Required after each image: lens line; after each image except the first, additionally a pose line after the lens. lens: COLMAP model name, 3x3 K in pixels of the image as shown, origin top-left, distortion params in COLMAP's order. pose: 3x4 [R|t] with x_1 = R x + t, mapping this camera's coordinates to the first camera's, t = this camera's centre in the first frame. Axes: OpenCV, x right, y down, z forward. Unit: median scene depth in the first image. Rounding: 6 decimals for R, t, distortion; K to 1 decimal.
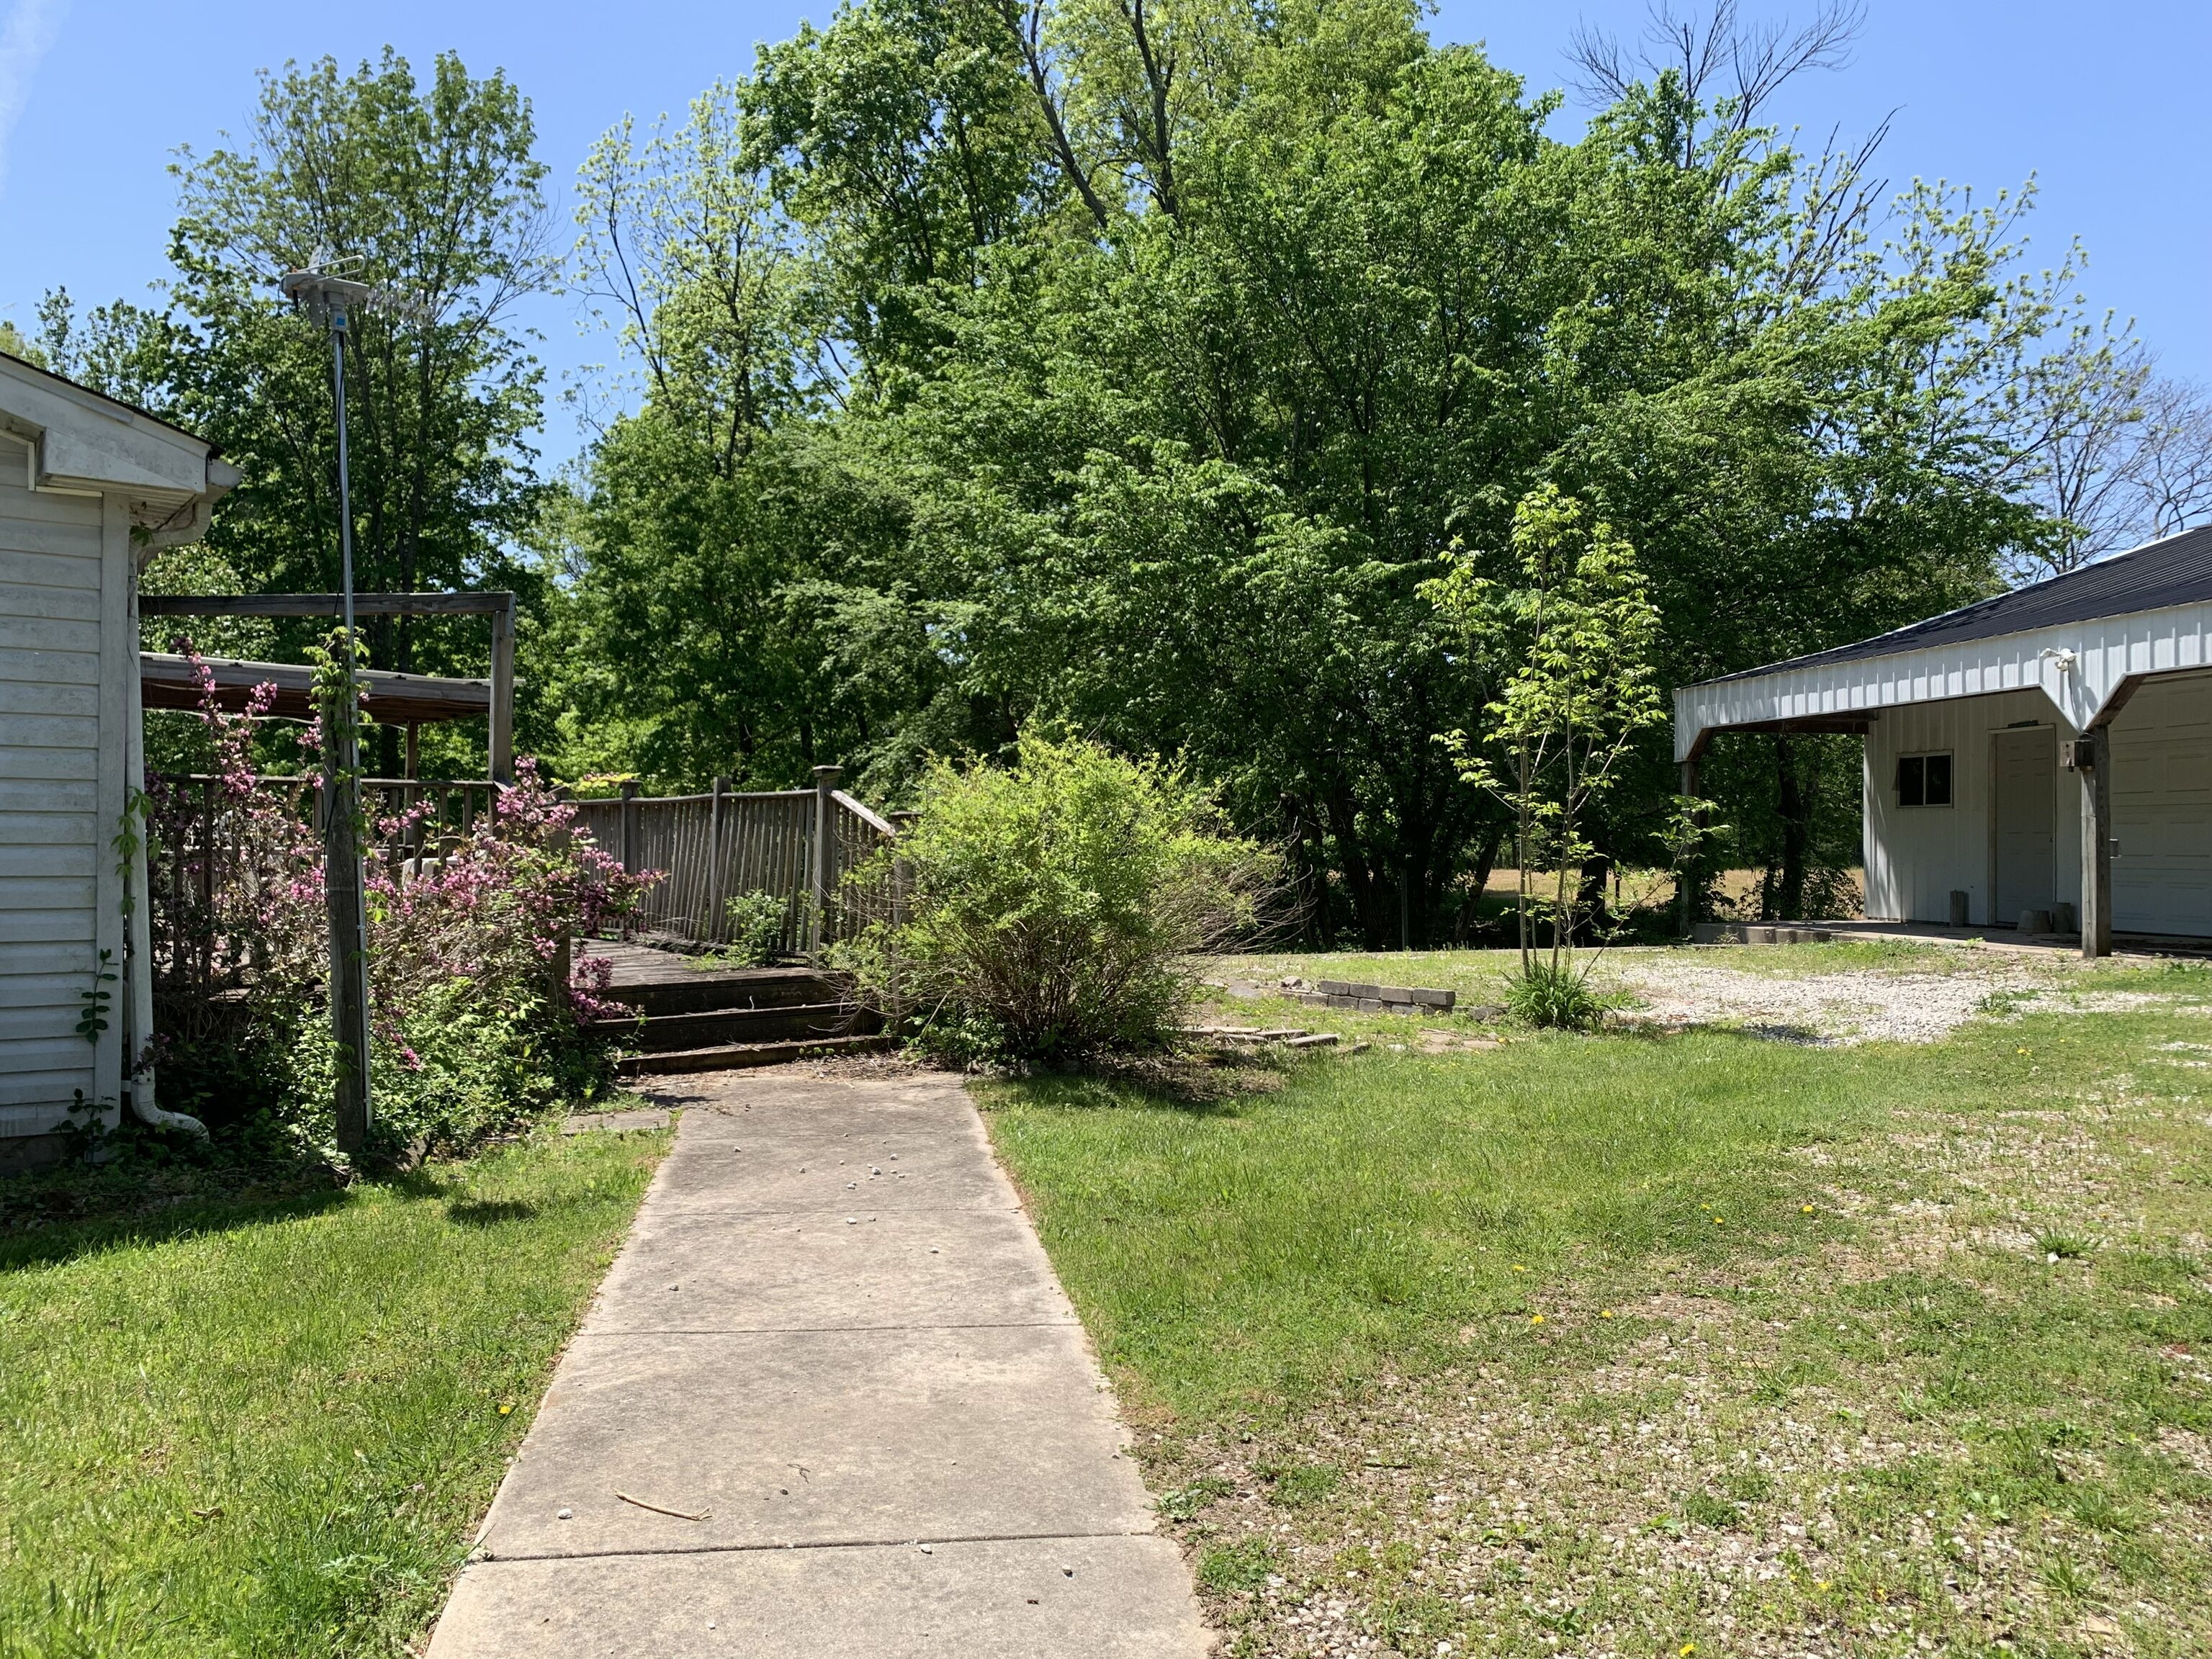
lens RADIAL K [[1651.8, 0, 1166.7], [0, 1651.8, 840.3], [0, 0, 1]] dist [-0.078175, 0.269022]
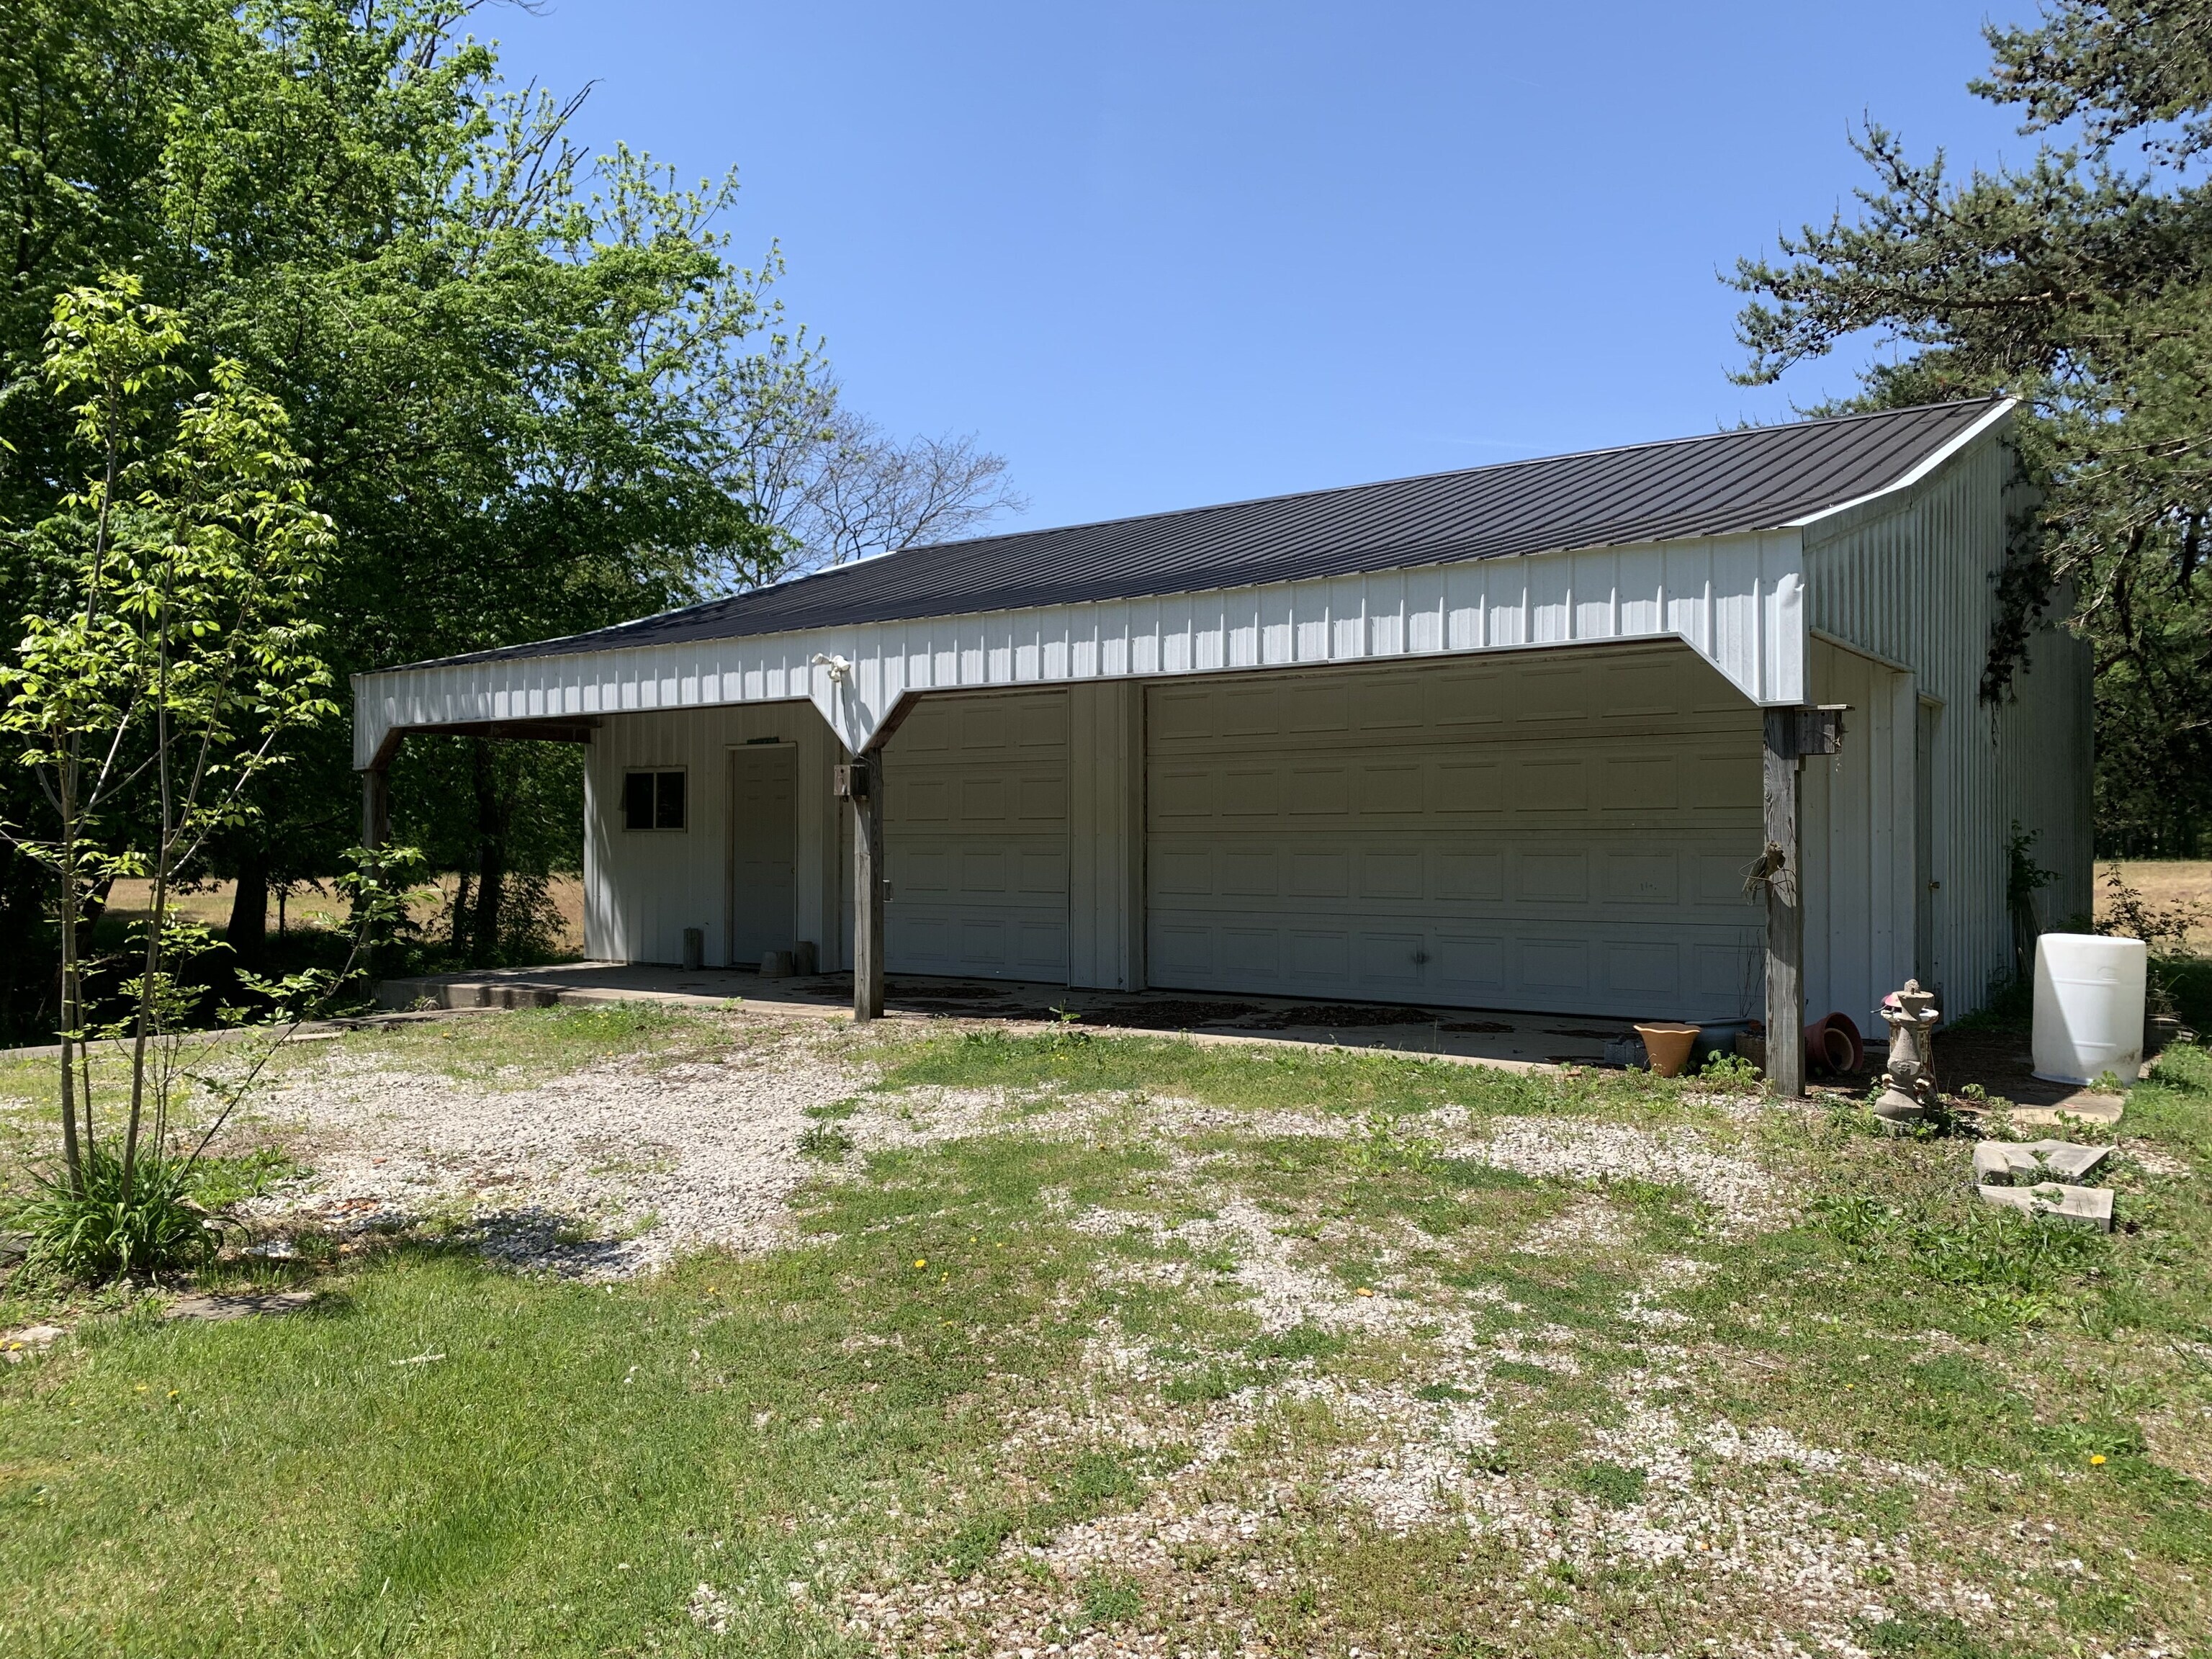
lens RADIAL K [[1638.1, 0, 1103.4], [0, 1638.1, 841.0], [0, 0, 1]] dist [0.004526, -0.009985]
pose [[0.742846, 0.000843, 0.669461, 0.070002], [-0.000756, 1.000000, -0.000421, -0.017373], [-0.669461, -0.000194, 0.742847, 0.238047]]
